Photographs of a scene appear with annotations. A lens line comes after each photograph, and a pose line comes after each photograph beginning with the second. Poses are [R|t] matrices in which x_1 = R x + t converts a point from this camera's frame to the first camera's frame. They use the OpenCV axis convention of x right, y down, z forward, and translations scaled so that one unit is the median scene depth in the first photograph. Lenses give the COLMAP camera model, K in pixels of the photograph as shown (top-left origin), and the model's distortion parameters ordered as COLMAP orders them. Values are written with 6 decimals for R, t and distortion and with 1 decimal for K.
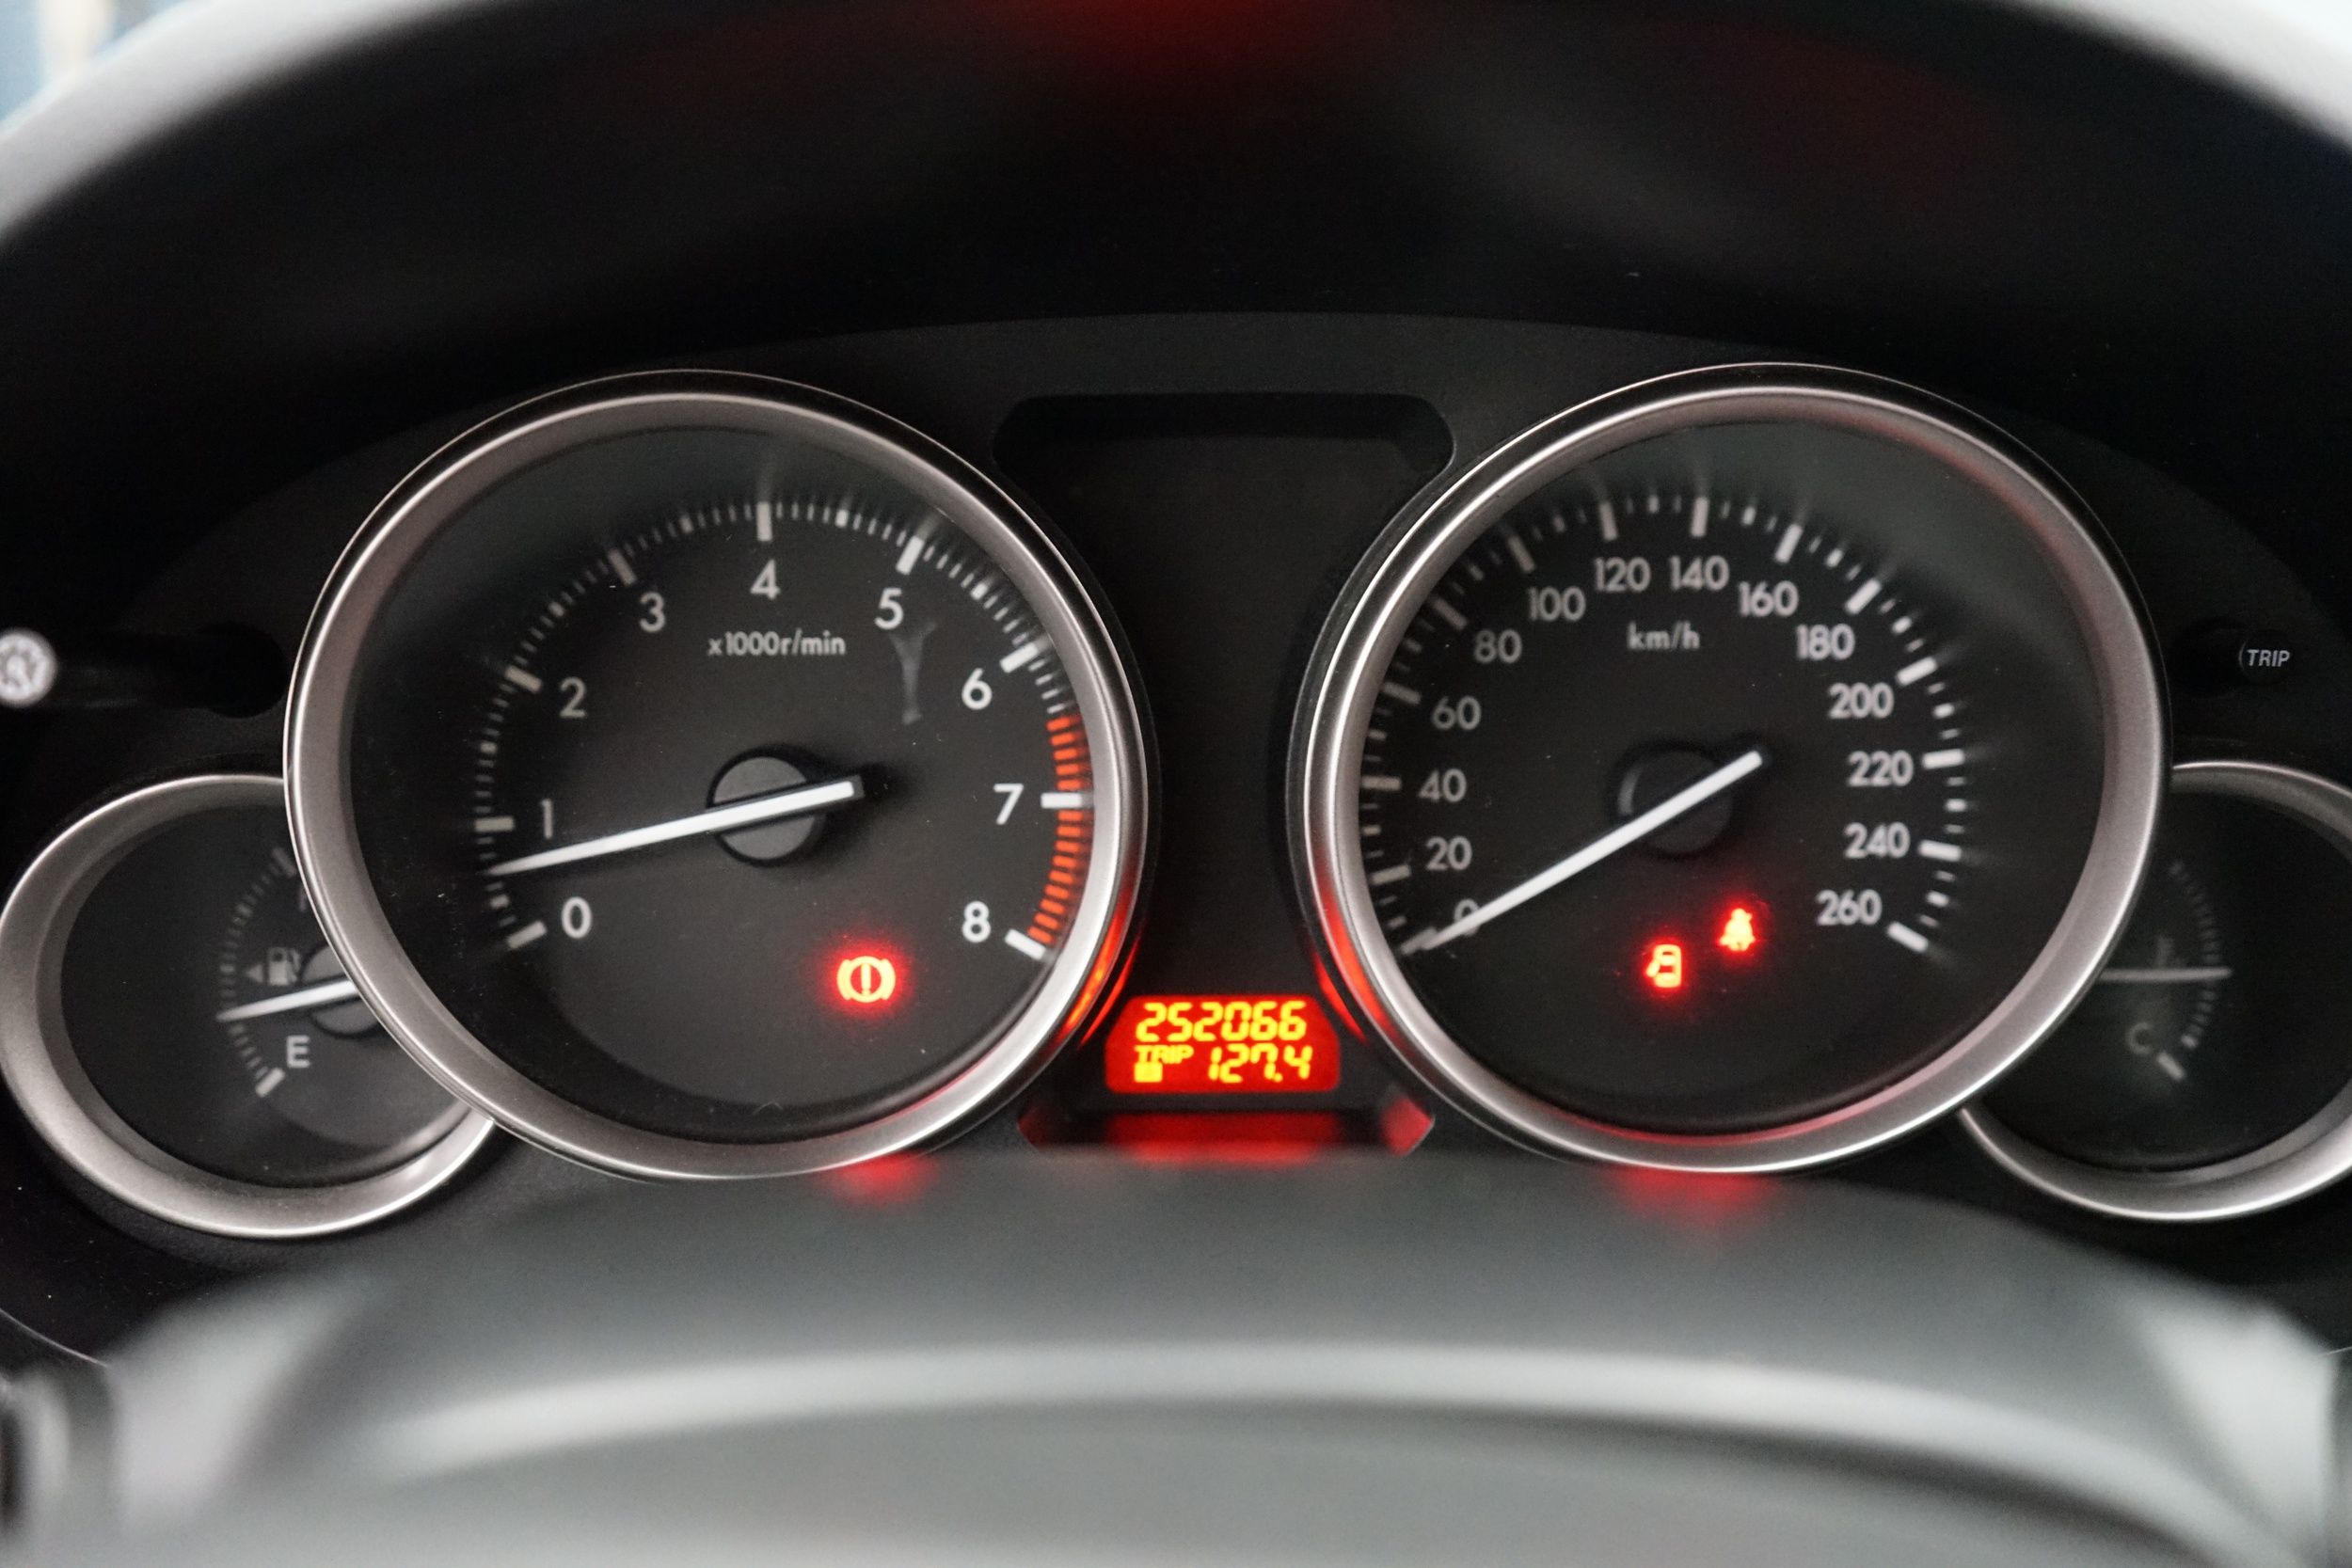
lens RADIAL K [[2236.5, 0, 1200.3], [0, 2236.5, 789.8], [0, 0, 1]] dist [0.014008, 0.000000]
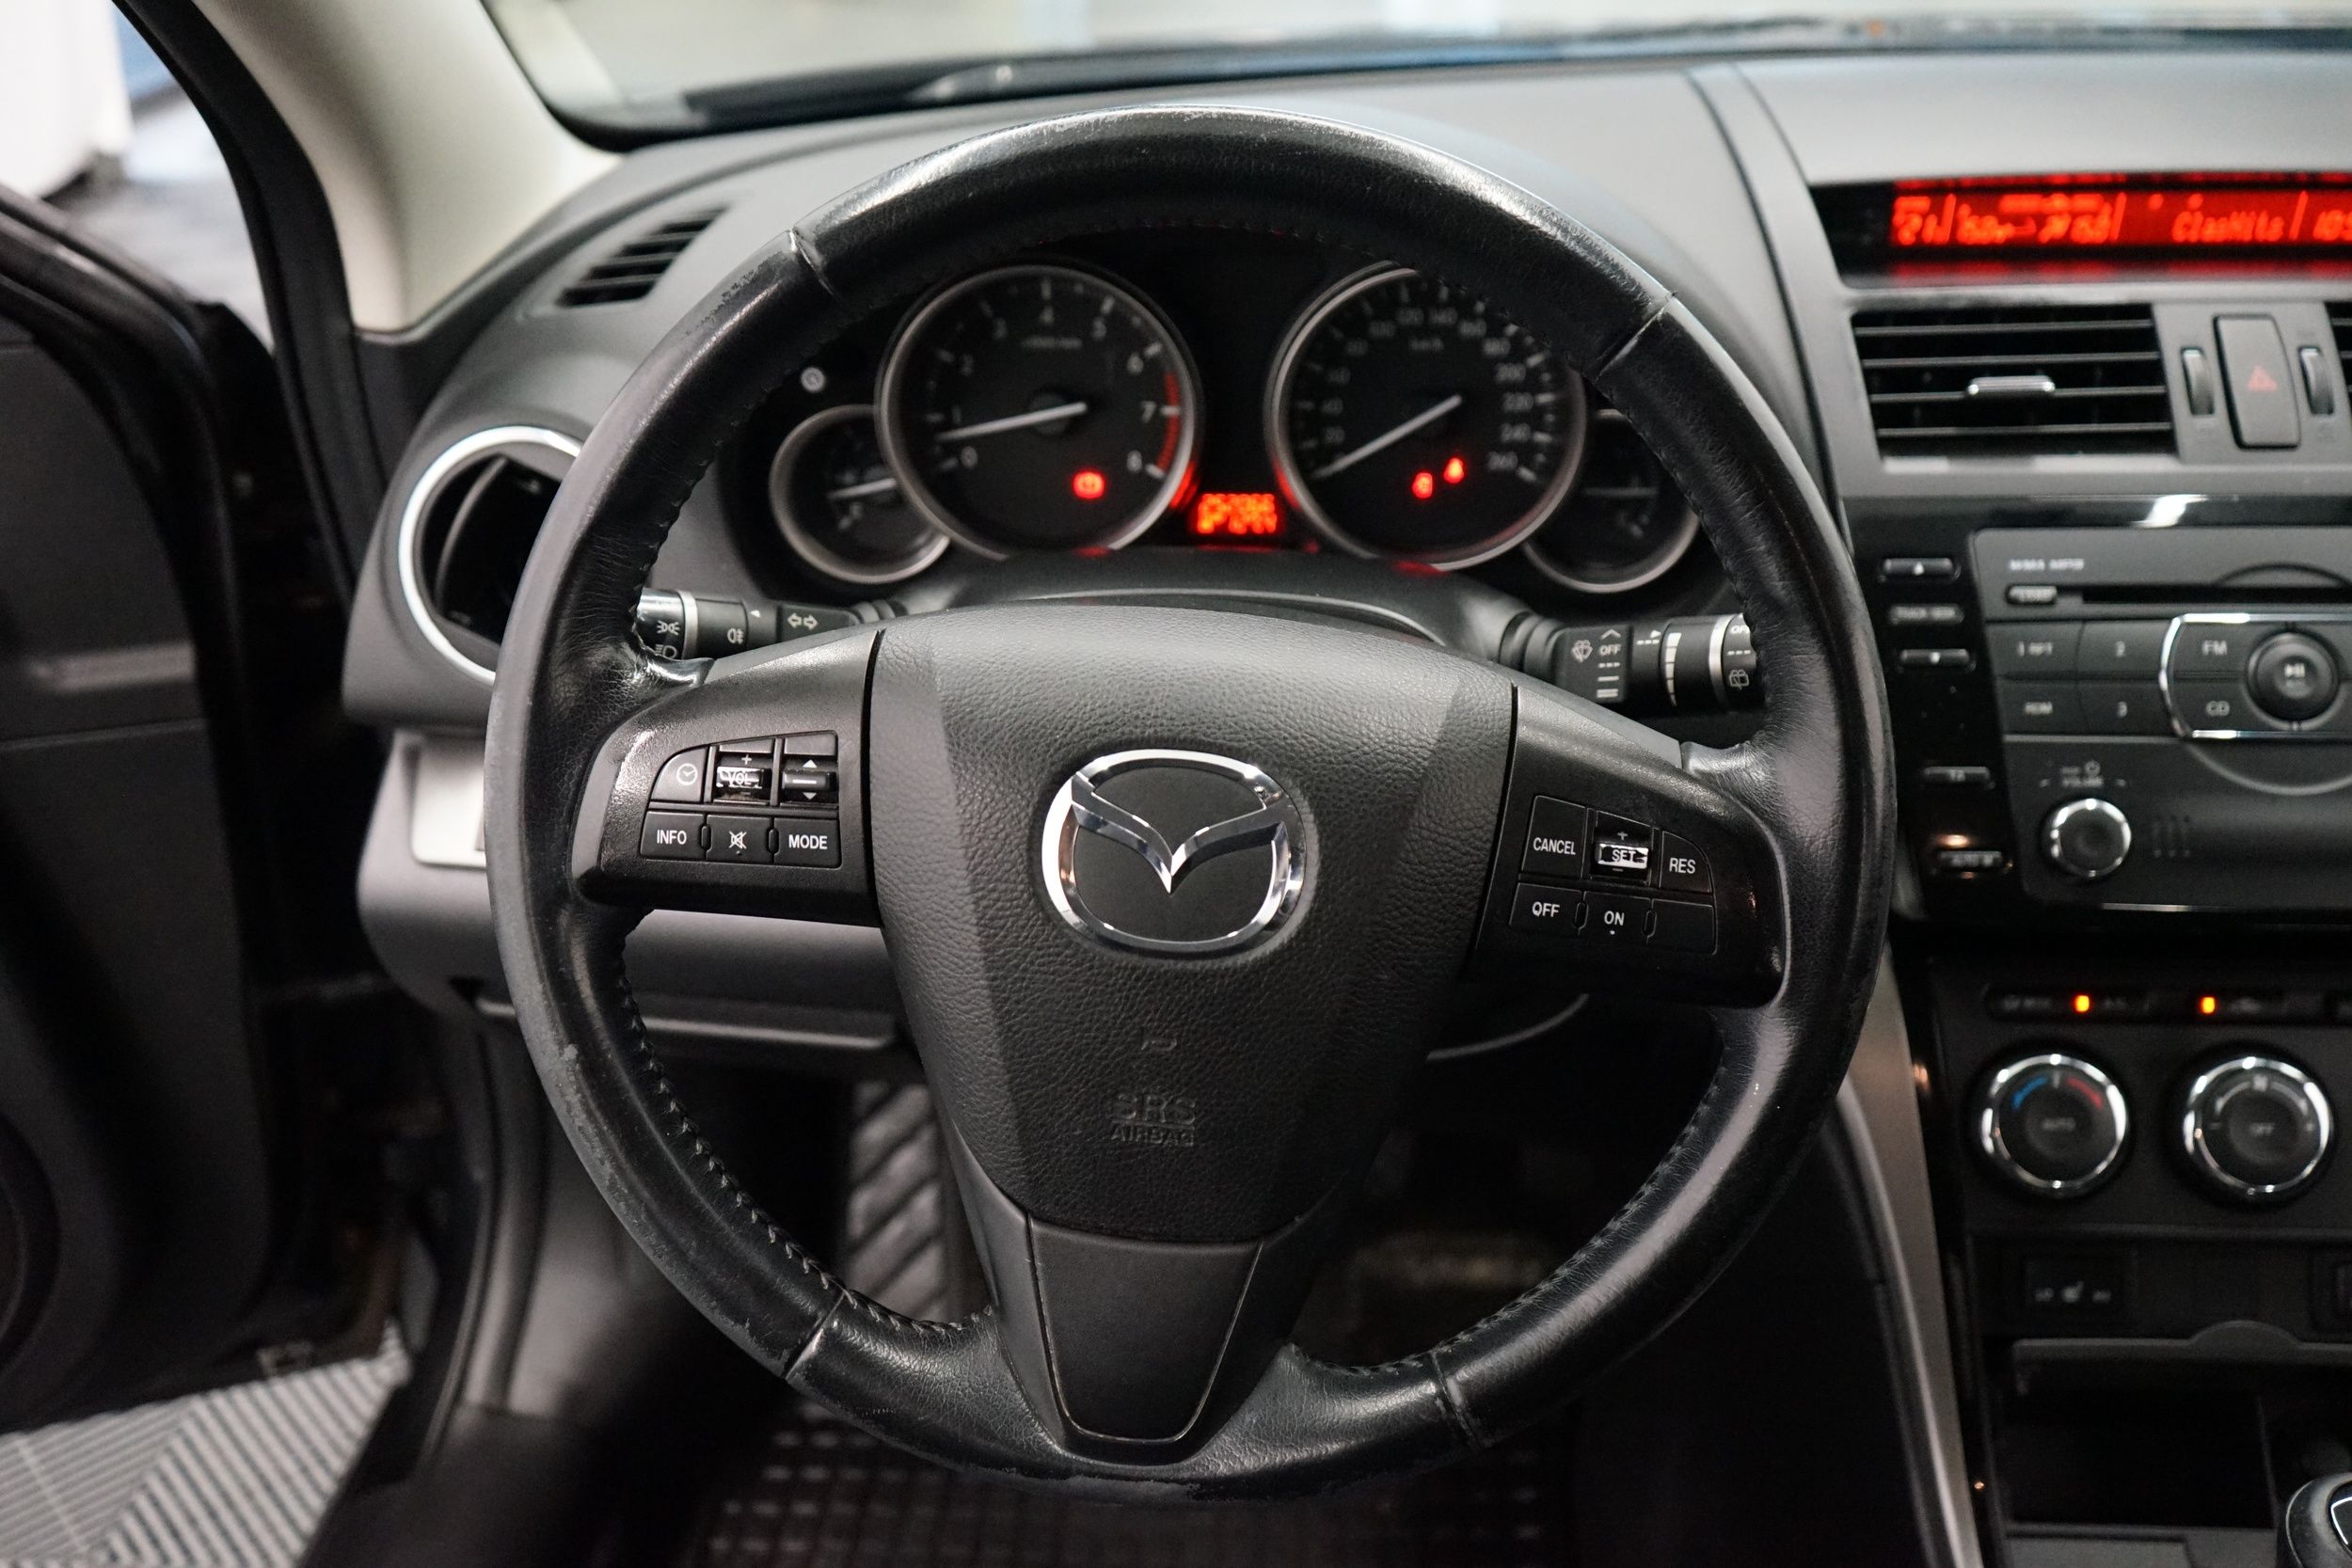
lens RADIAL K [[2236.5, 0, 1170.6], [0, 2236.5, 788.2], [0, 0, 1]] dist [0.014008, 0.000000]
pose [[0.997958, 0.024871, -0.058825, 0.088308], [-0.010136, 0.971065, 0.238600, -0.173308], [0.063057, -0.237516, 0.969335, -1.404401]]
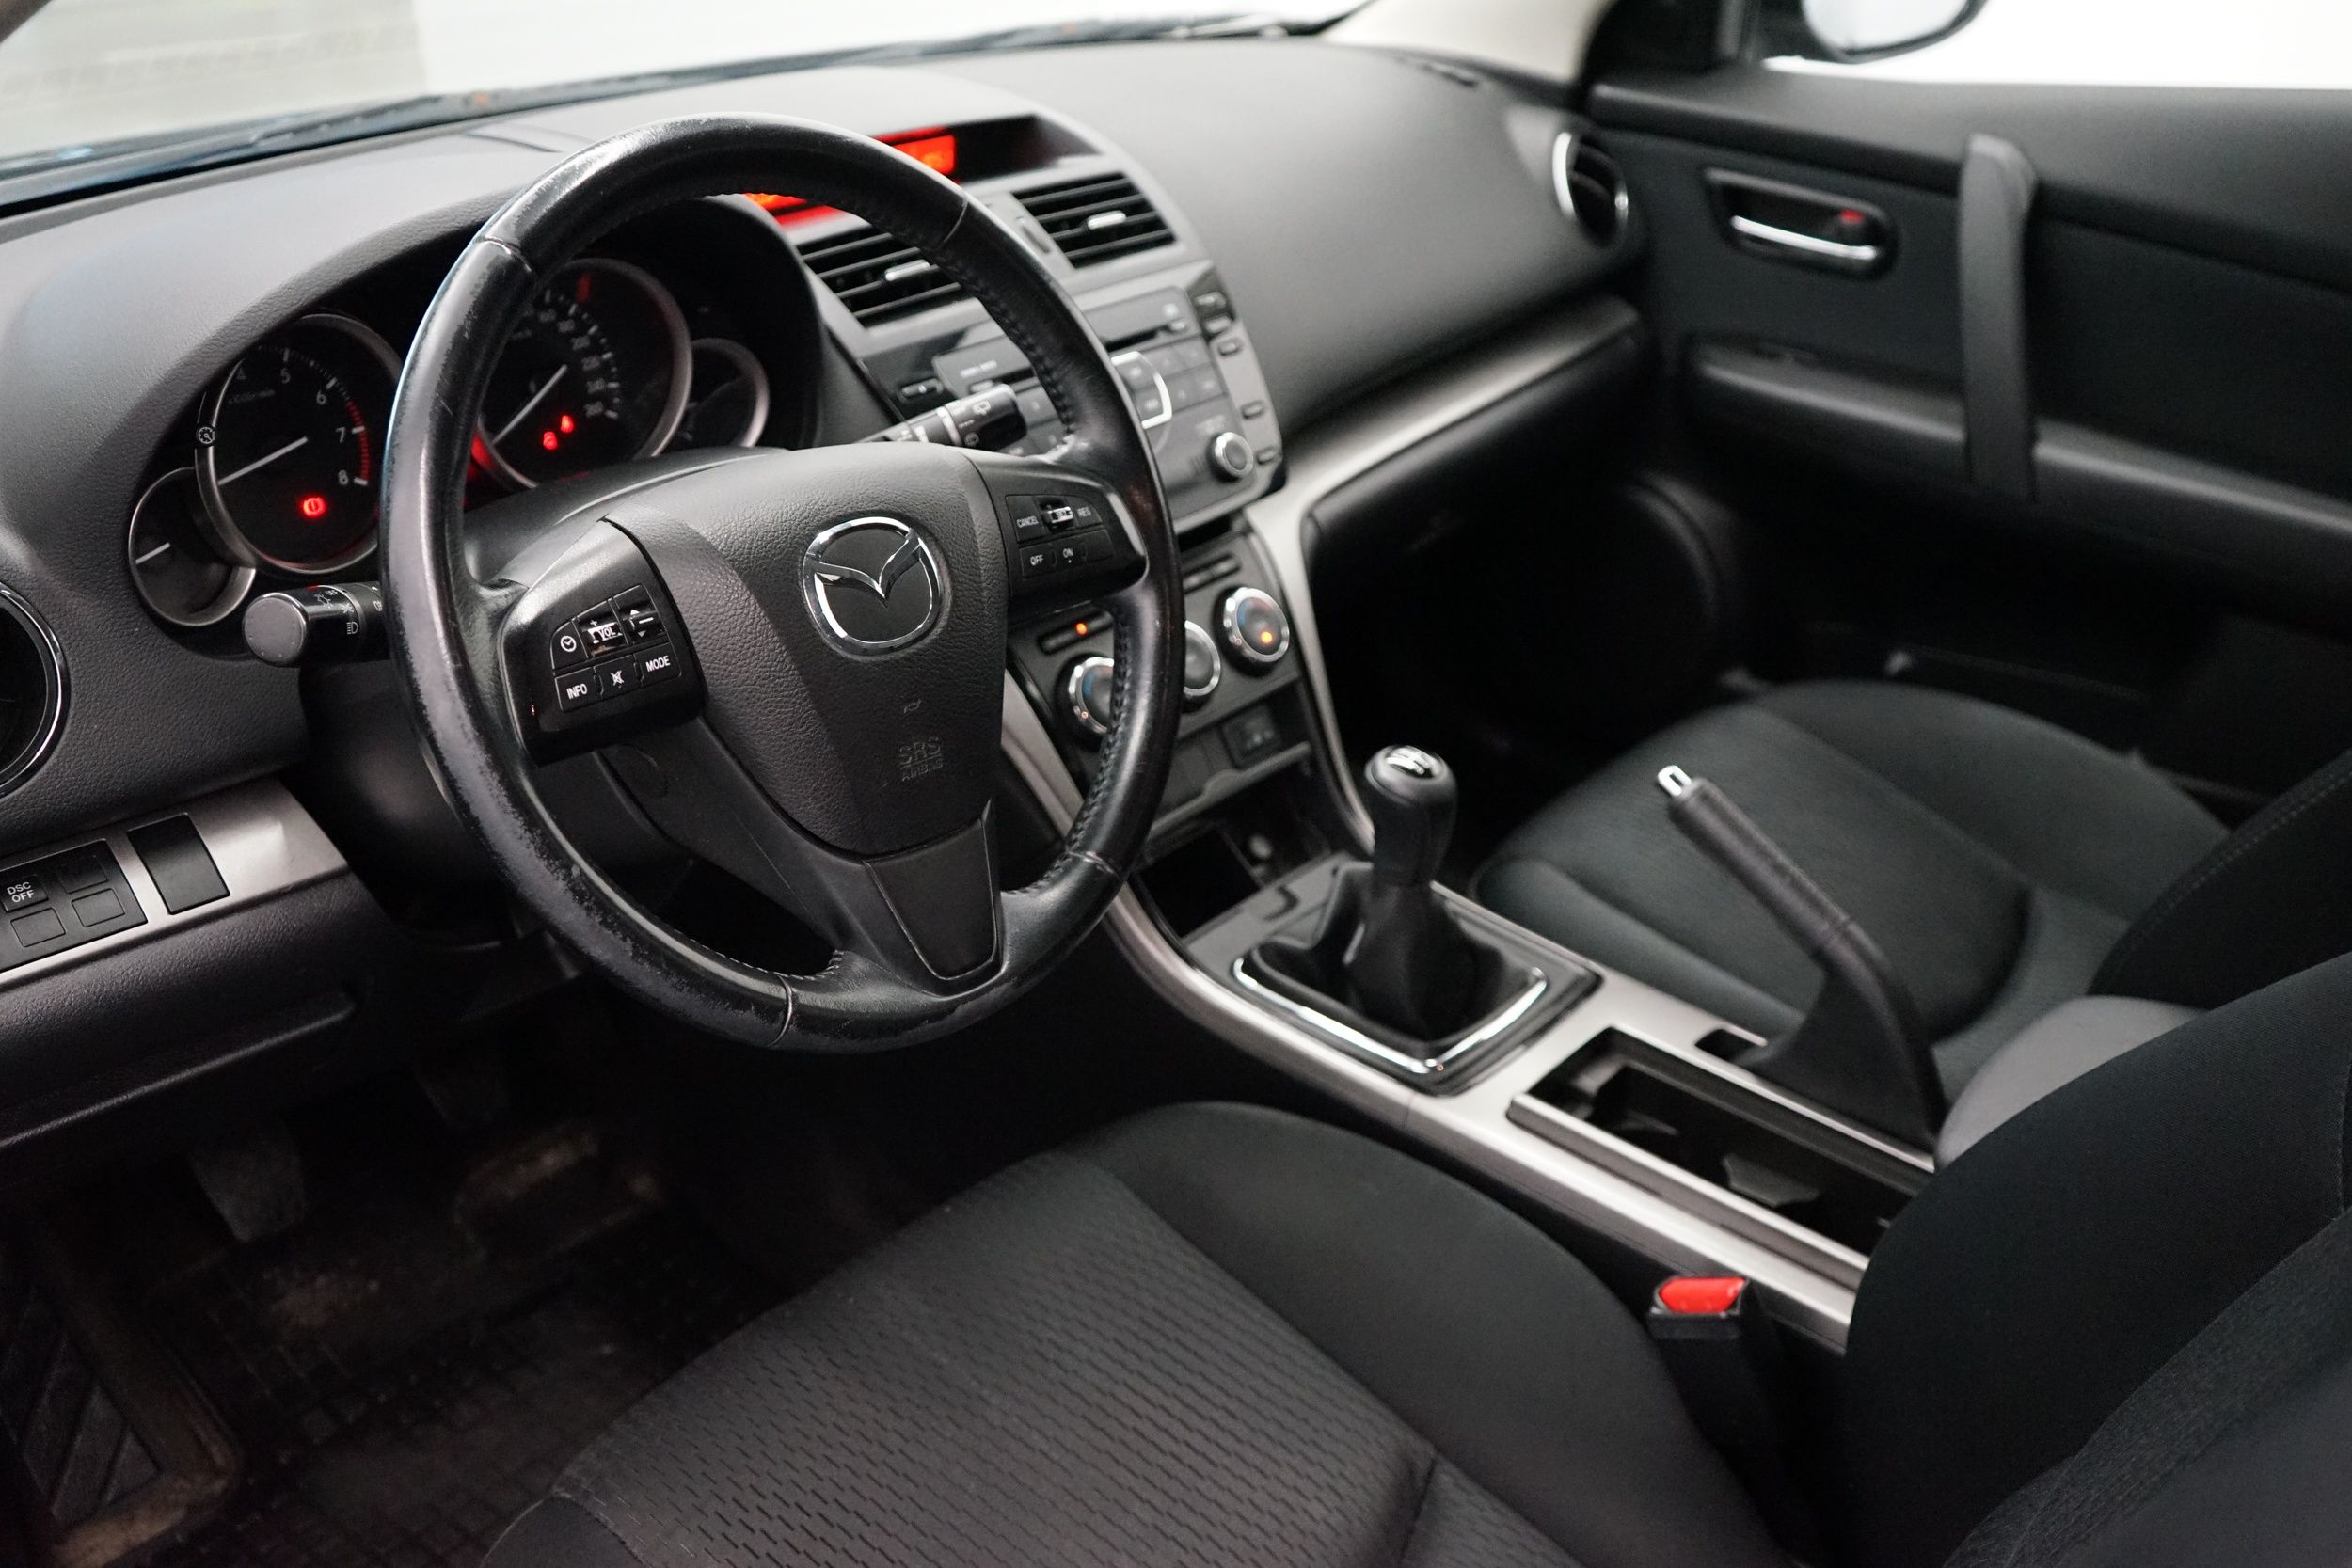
lens RADIAL K [[2236.5, 0, 1189.5], [0, 2236.5, 762.3], [0, 0, 1]] dist [0.014008, 0.000000]
pose [[0.650091, -0.321520, 0.688482, -1.501272], [0.194194, 0.946279, 0.258545, -0.129369], [-0.734623, -0.034379, 0.677604, -1.774947]]
